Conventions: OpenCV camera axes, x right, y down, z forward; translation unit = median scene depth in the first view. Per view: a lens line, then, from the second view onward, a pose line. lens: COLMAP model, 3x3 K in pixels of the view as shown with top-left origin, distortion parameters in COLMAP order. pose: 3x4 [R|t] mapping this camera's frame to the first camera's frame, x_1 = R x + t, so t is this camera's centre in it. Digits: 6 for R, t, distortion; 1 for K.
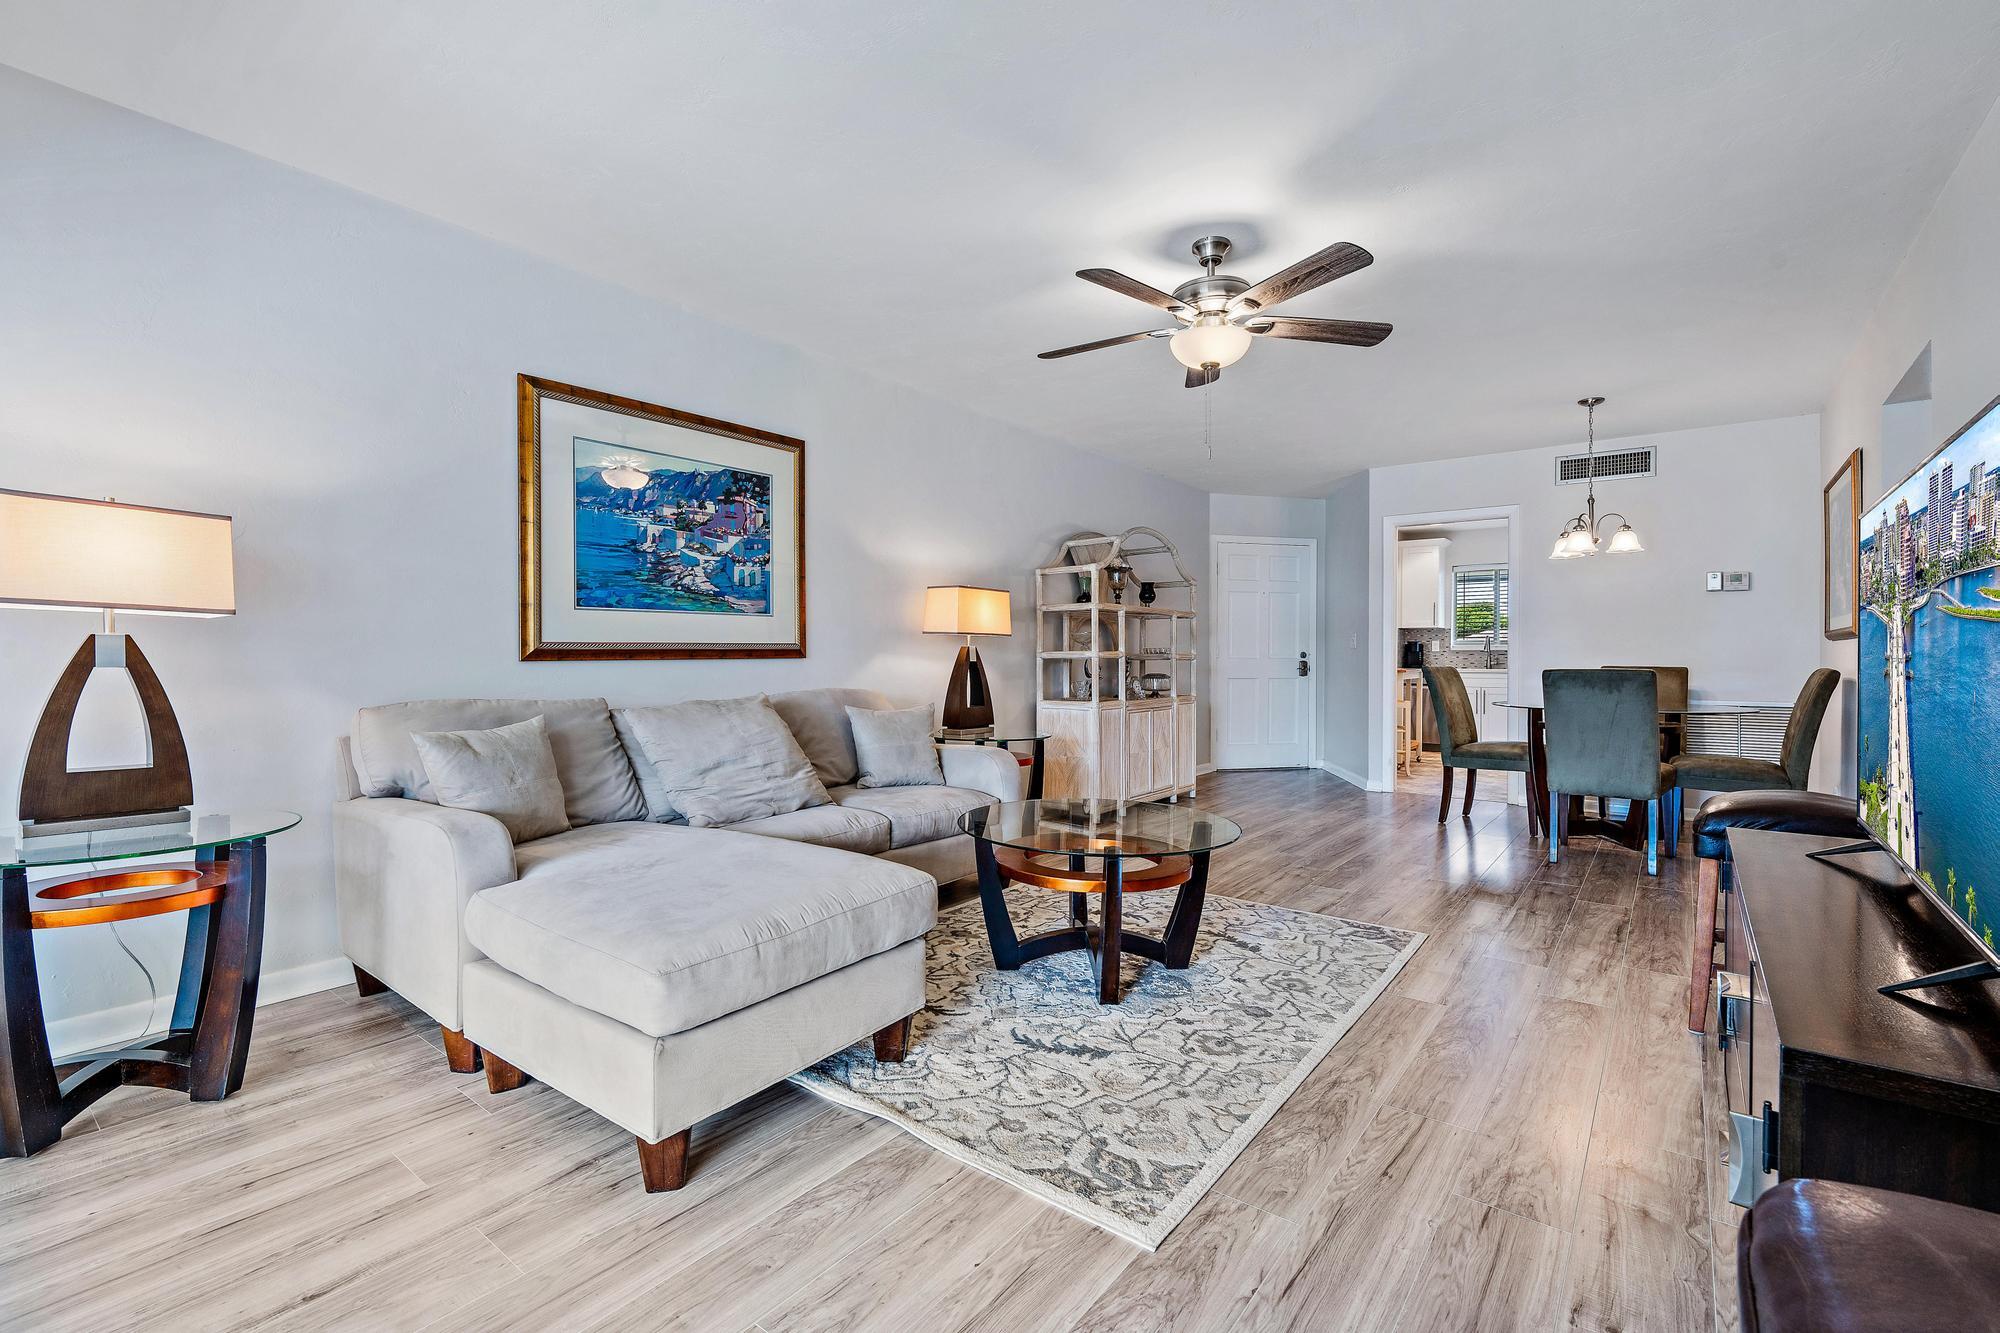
lens RADIAL K [[864.4, 0, 1020.7], [0, 864.4, 681.3], [0, 0, 1]] dist [-0.002727, 0.000907]
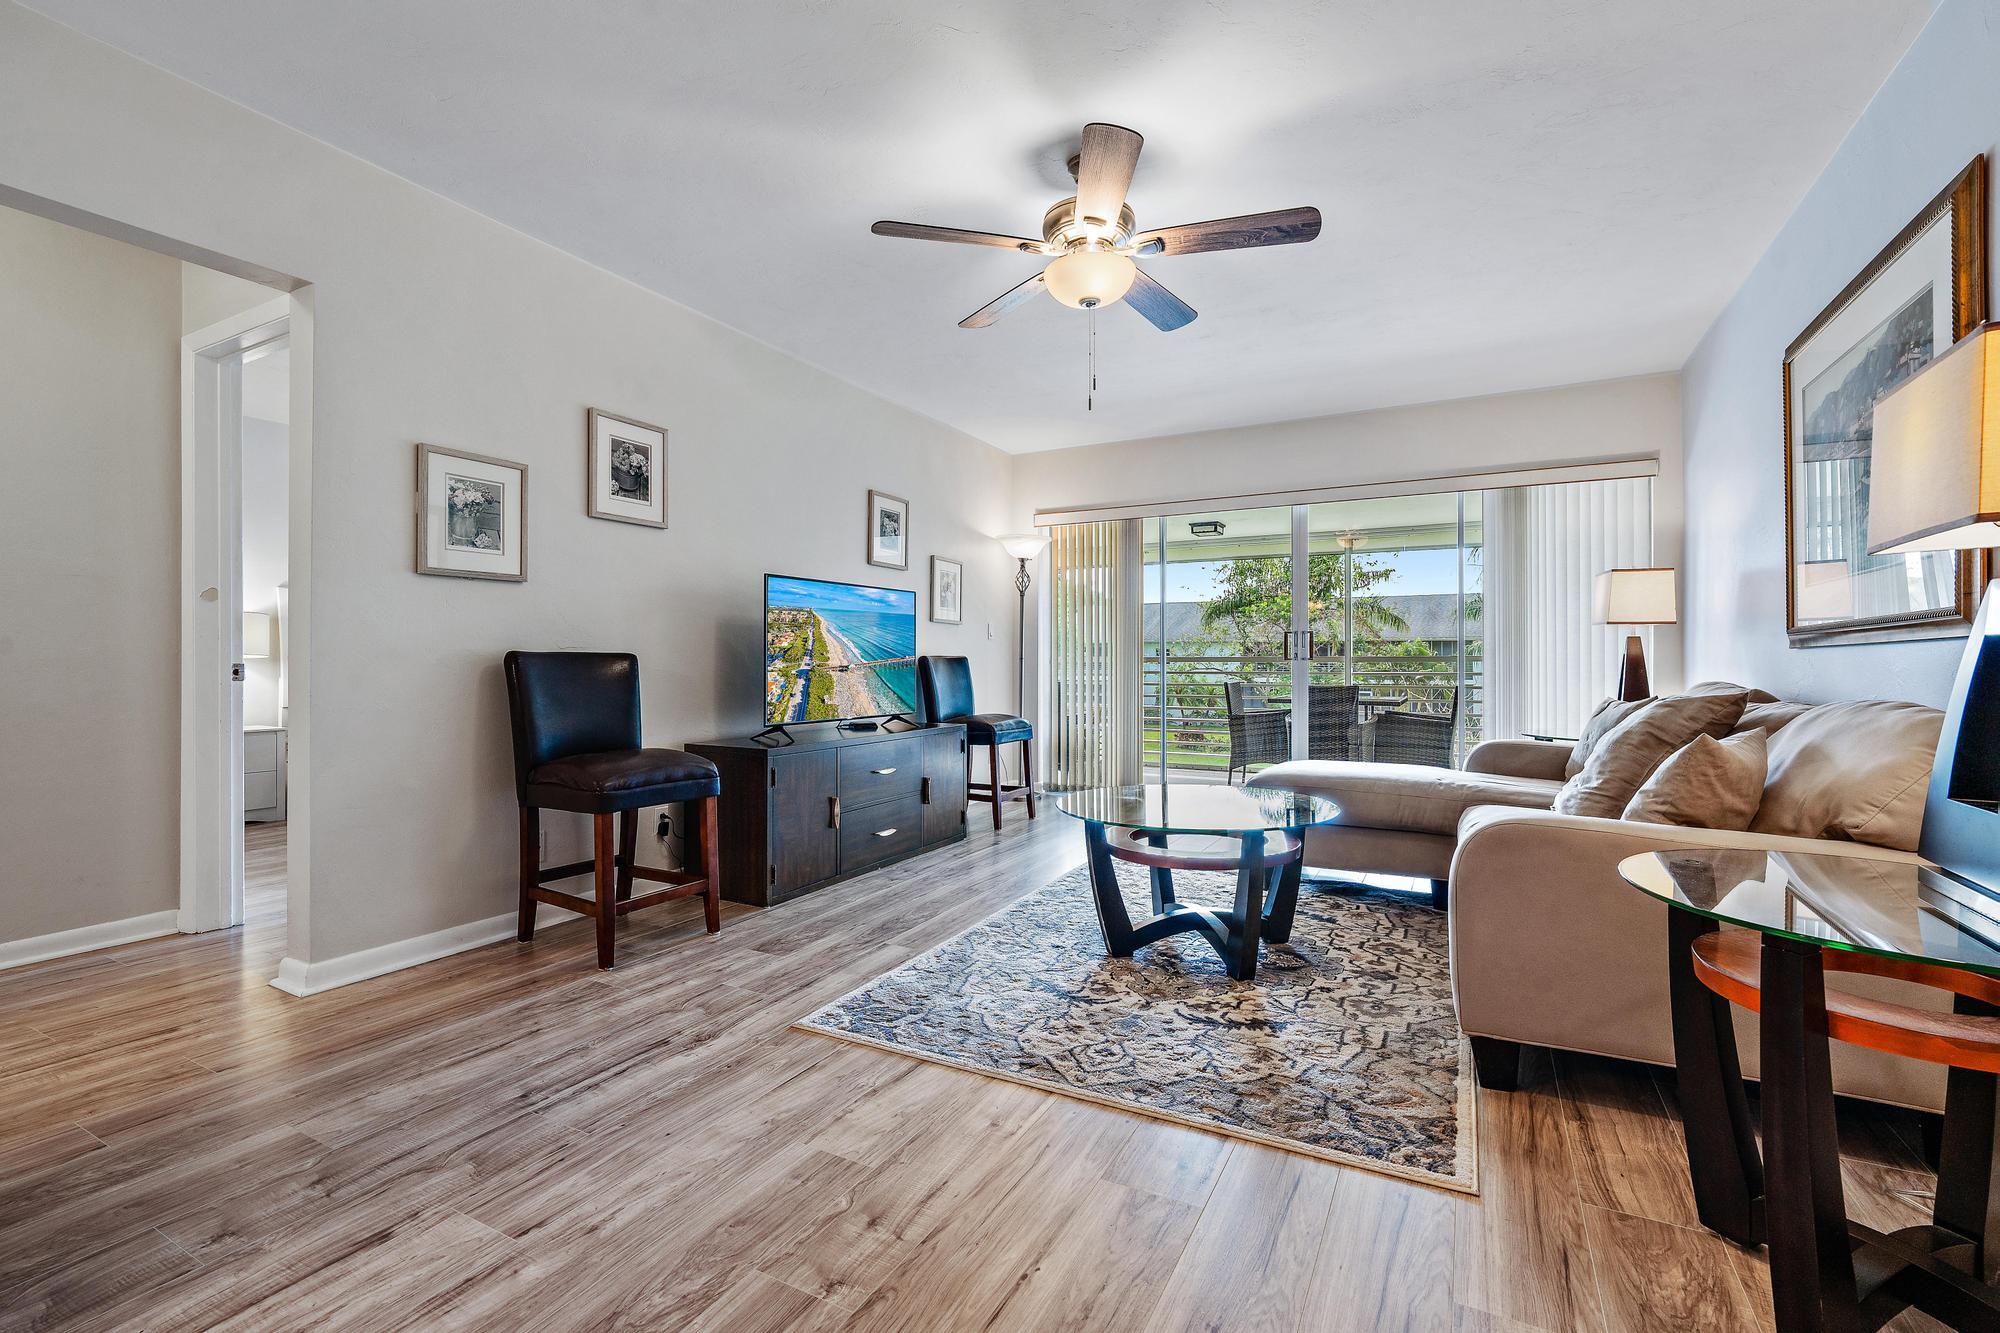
lens RADIAL K [[864.4, 0, 1007.8], [0, 864.4, 665.7], [0, 0, 1]] dist [-0.002727, 0.000907]
pose [[-0.987822, 0.006233, -0.155462, 0.353031], [0.003932, 0.999878, 0.015103, -0.014607], [0.155537, 0.014308, -0.987726, 1.509530]]
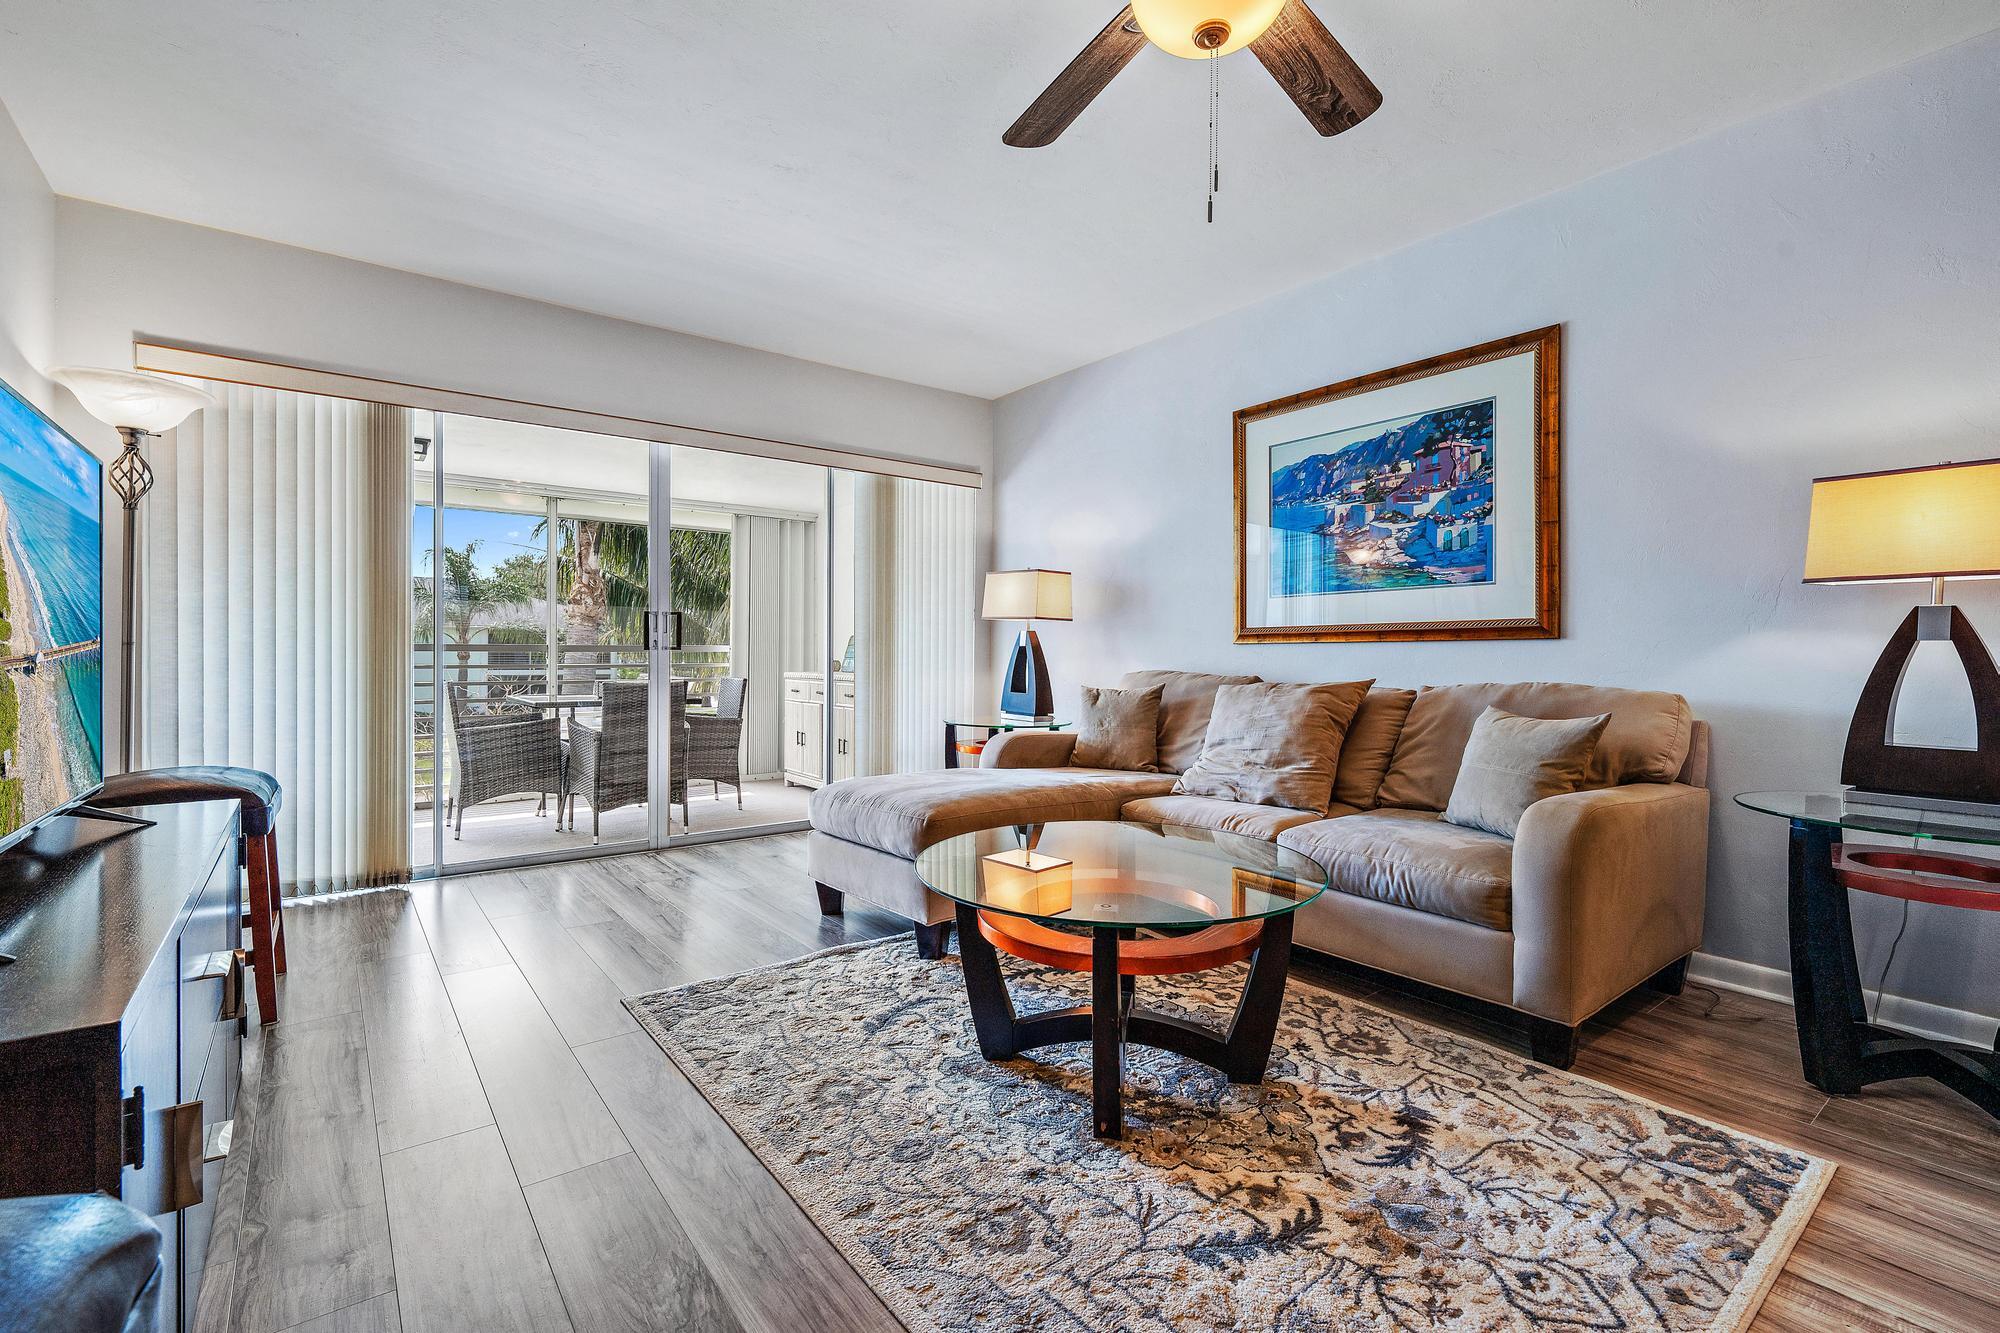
lens RADIAL K [[864.4, 0, 970.3], [0, 864.4, 682.0], [0, 0, 1]] dist [-0.002727, 0.000907]
pose [[-0.272773, 0.046753, -0.960942, 0.613210], [-0.016540, 0.998443, 0.053272, -0.023169], [0.961936, 0.030425, -0.271575, 0.819381]]
